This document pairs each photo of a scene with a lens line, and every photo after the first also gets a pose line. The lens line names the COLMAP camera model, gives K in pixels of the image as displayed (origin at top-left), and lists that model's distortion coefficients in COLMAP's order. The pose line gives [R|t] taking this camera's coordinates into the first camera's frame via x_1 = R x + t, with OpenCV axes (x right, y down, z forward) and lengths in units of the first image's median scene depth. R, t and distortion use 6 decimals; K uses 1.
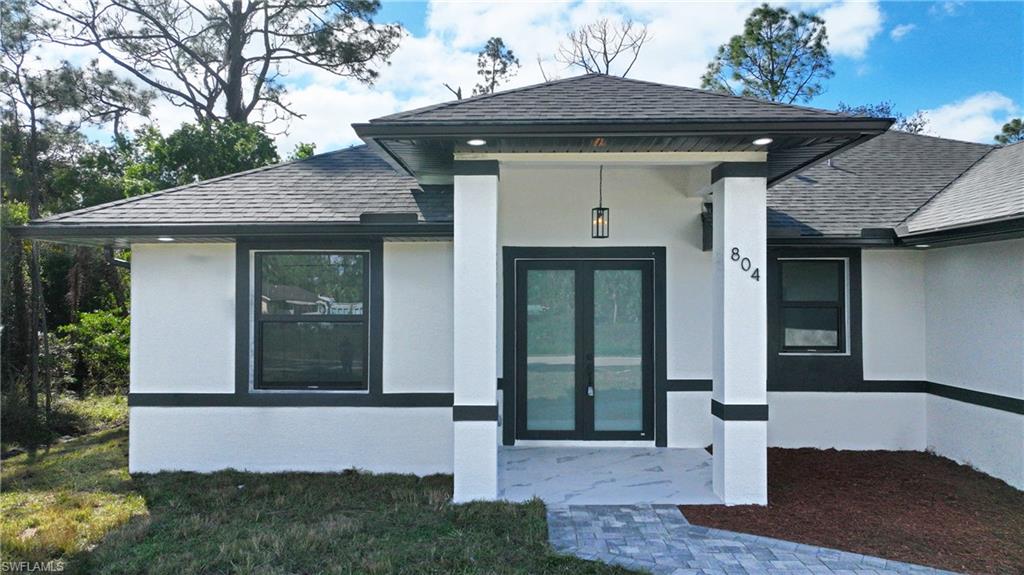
lens RADIAL K [[703.7, 0, 528.1], [0, 703.7, 283.0], [0, 0, 1]] dist [0.008835, 0.003588]
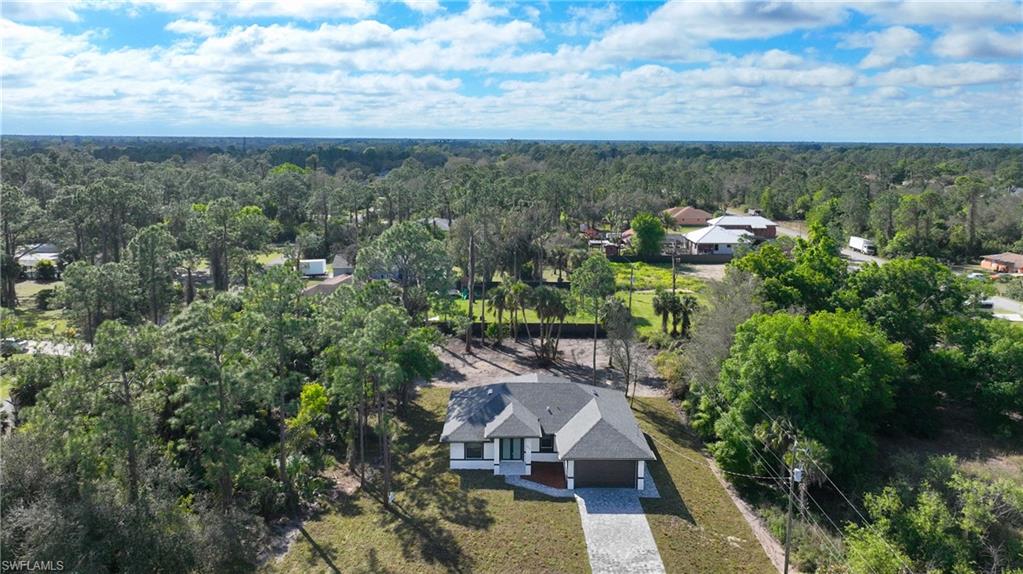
lens RADIAL K [[700.1, 0, 511.5], [0, 700.1, 287.0], [0, 0, 1]] dist [0.020612, 0.002303]
pose [[0.999771, 0.004346, 0.020952, -0.073958], [-0.008567, 0.978557, 0.205797, -3.190024], [-0.019608, -0.205929, 0.978370, -5.962715]]
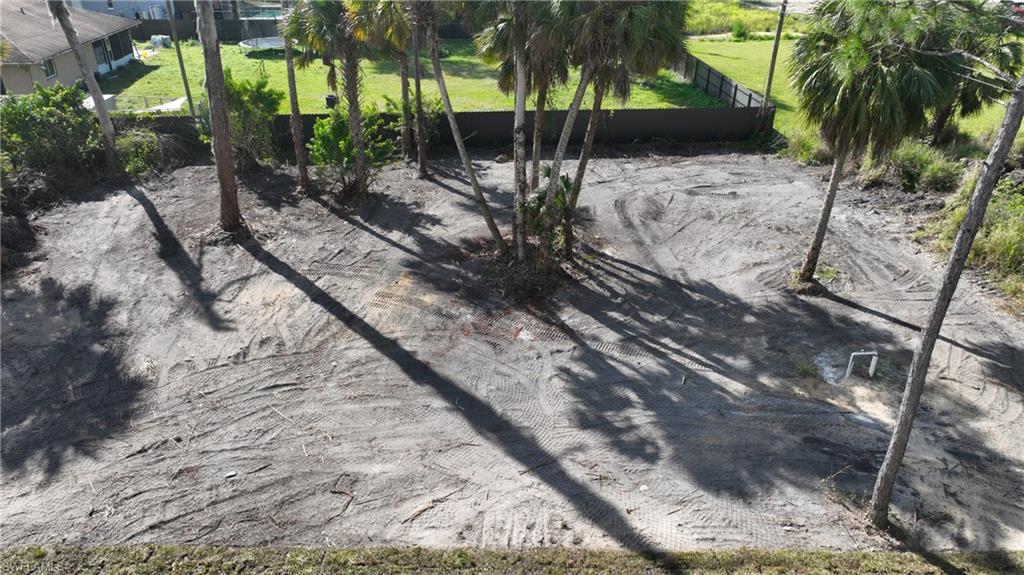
lens RADIAL K [[718.7, 0, 512.0], [0, 718.7, 287.5], [0, 0, 1]] dist [0.003261, 0.003138]
pose [[0.994311, -0.046907, 0.095634, 0.380181], [-0.004203, 0.879845, 0.475242, -0.819243], [-0.106435, -0.472941, 0.874642, 2.927192]]
